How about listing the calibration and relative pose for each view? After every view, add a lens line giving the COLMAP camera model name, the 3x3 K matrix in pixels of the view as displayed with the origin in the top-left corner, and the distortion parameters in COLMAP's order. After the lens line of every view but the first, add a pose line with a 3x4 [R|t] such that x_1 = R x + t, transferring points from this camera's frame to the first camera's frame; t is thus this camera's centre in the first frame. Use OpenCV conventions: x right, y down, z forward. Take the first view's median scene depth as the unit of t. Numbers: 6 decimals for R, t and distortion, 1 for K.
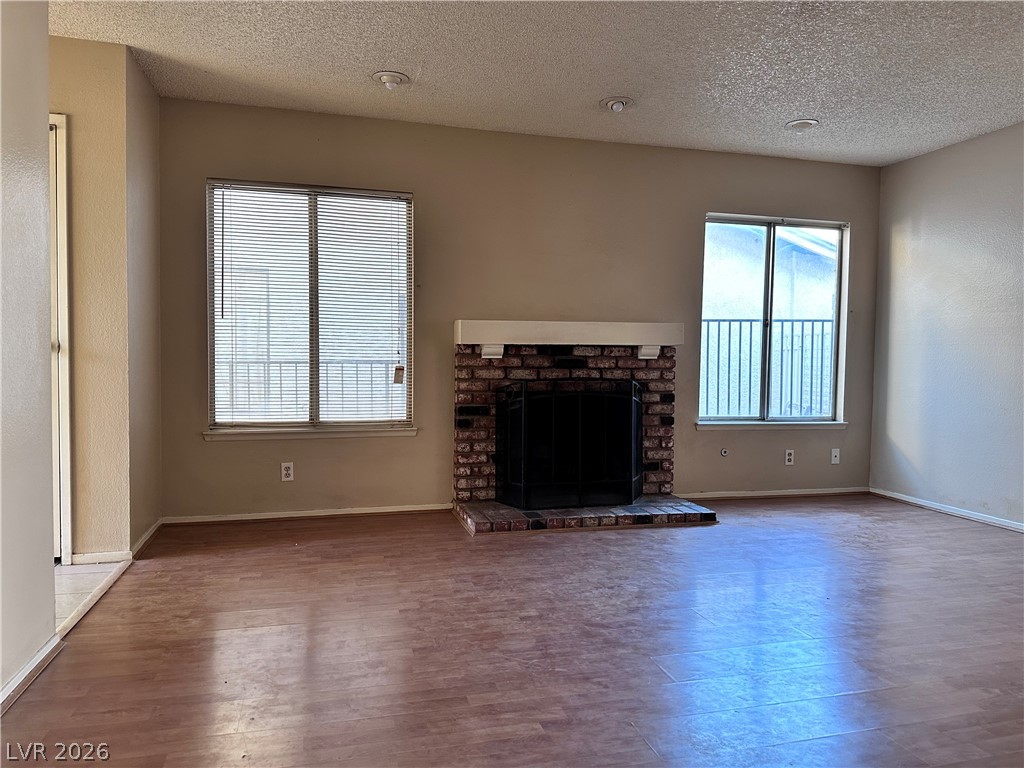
lens RADIAL K [[729.4, 0, 512.0], [0, 729.4, 379.2], [0, 0, 1]] dist [0.098032, -0.104760]
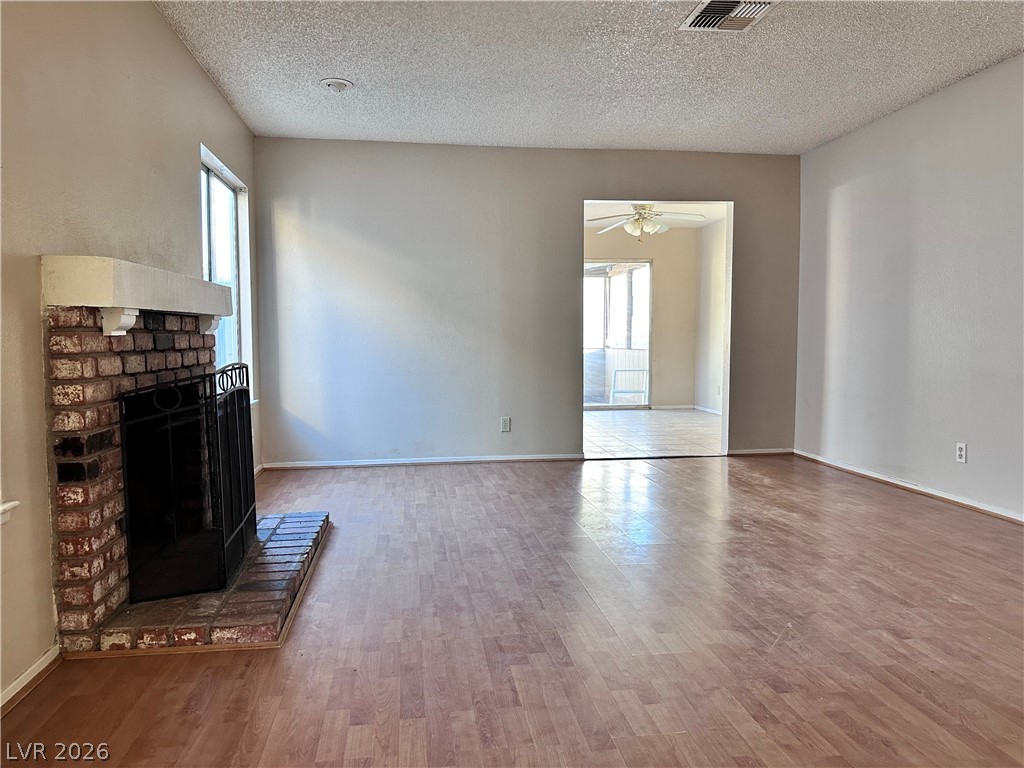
lens RADIAL K [[729.4, 0, 512.0], [0, 729.4, 379.2], [0, 0, 1]] dist [0.098032, -0.104760]
pose [[0.093287, -0.069653, 0.993200, -0.715567], [0.030615, 0.997279, 0.067064, -0.033498], [-0.995169, 0.024150, 0.095165, 0.906143]]
